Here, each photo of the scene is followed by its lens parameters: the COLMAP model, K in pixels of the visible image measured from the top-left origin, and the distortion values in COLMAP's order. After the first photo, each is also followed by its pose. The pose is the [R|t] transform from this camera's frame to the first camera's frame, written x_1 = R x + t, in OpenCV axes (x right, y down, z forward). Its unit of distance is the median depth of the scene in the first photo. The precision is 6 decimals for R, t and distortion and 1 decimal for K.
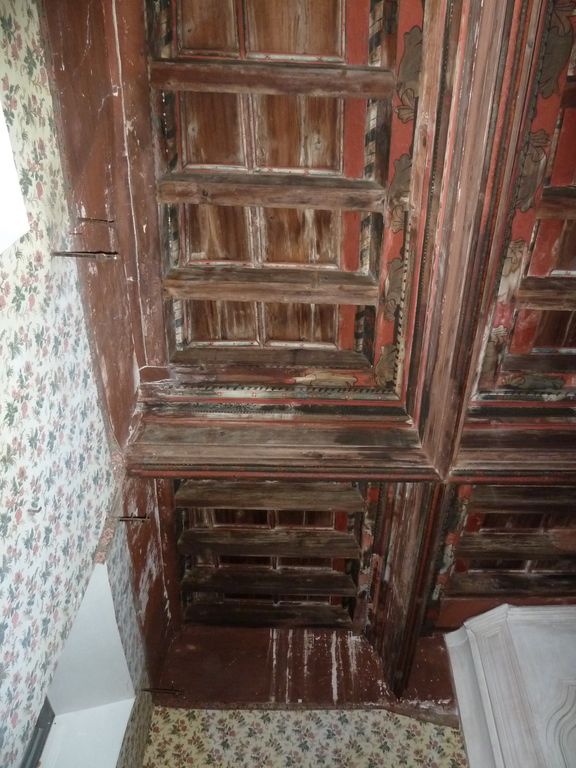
lens RADIAL K [[576.4, 0, 292.7], [0, 576.4, 383.8], [0, 0, 1]] dist [-0.035553, 0.010946]
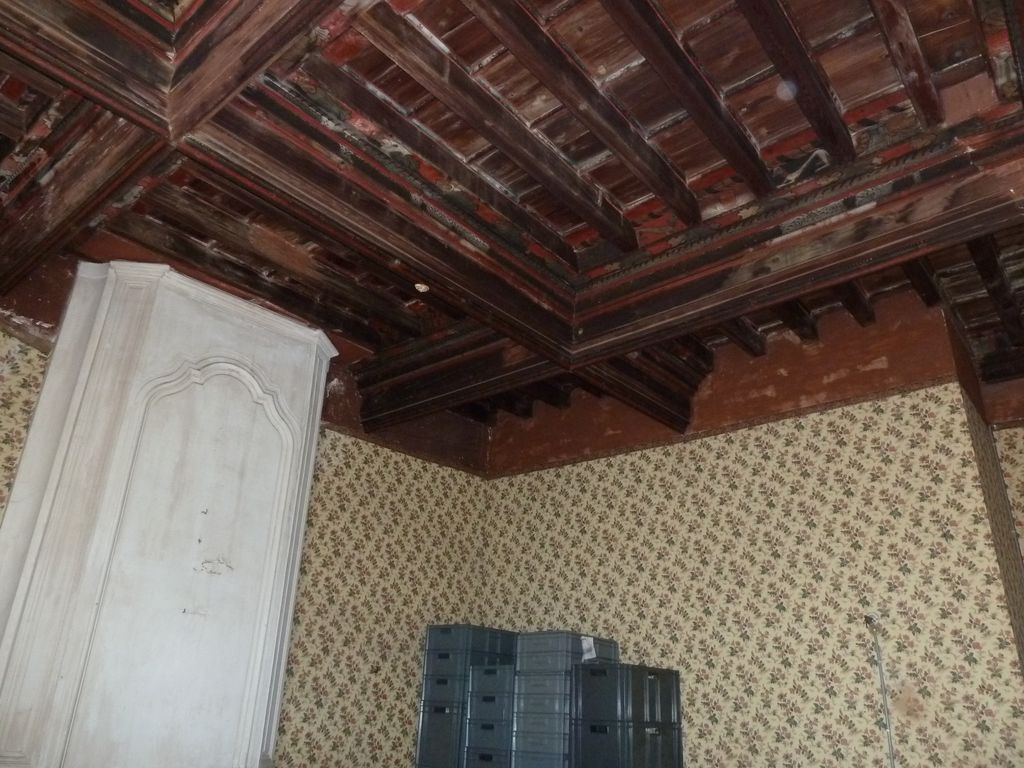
lens RADIAL K [[768.5, 0, 512.7], [0, 768.5, 382.8], [0, 0, 1]] dist [-0.035553, 0.010946]
pose [[0.633638, 0.302541, 0.712019, -0.112390], [-0.629537, 0.736577, 0.247260, -0.160984], [-0.449651, -0.604916, 0.657184, -0.195258]]
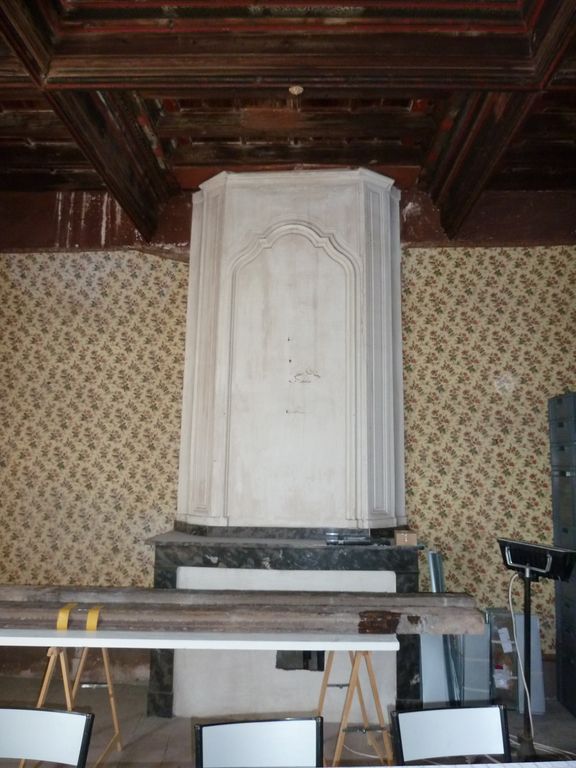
lens RADIAL K [[576.4, 0, 293.4], [0, 576.4, 386.2], [0, 0, 1]] dist [-0.035553, 0.010946]
pose [[0.999864, -0.015995, -0.003999, 0.733576], [0.014183, 0.710753, 0.703298, -0.198858], [-0.008407, -0.703260, 0.710883, -0.253562]]
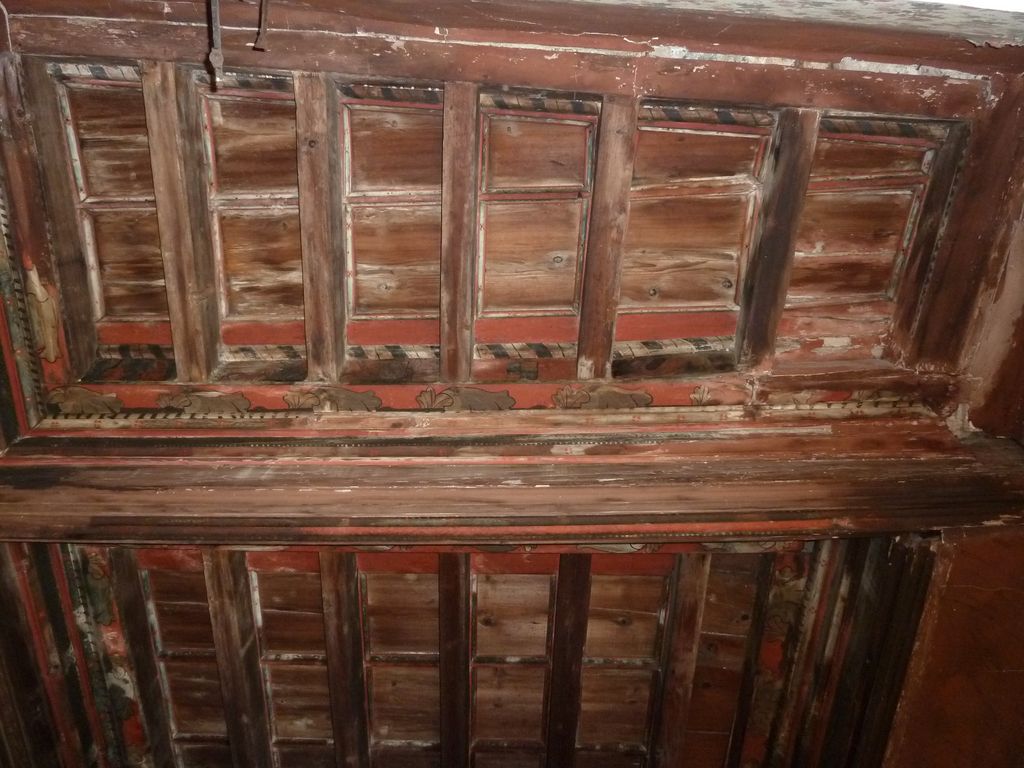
lens RADIAL K [[768.5, 0, 511.5], [0, 768.5, 379.8], [0, 0, 1]] dist [-0.035553, 0.010946]
pose [[-0.004768, 0.933788, 0.357796, -0.184964], [-0.832899, 0.194302, -0.518194, 0.009369], [-0.553404, -0.300479, 0.776825, 0.032721]]
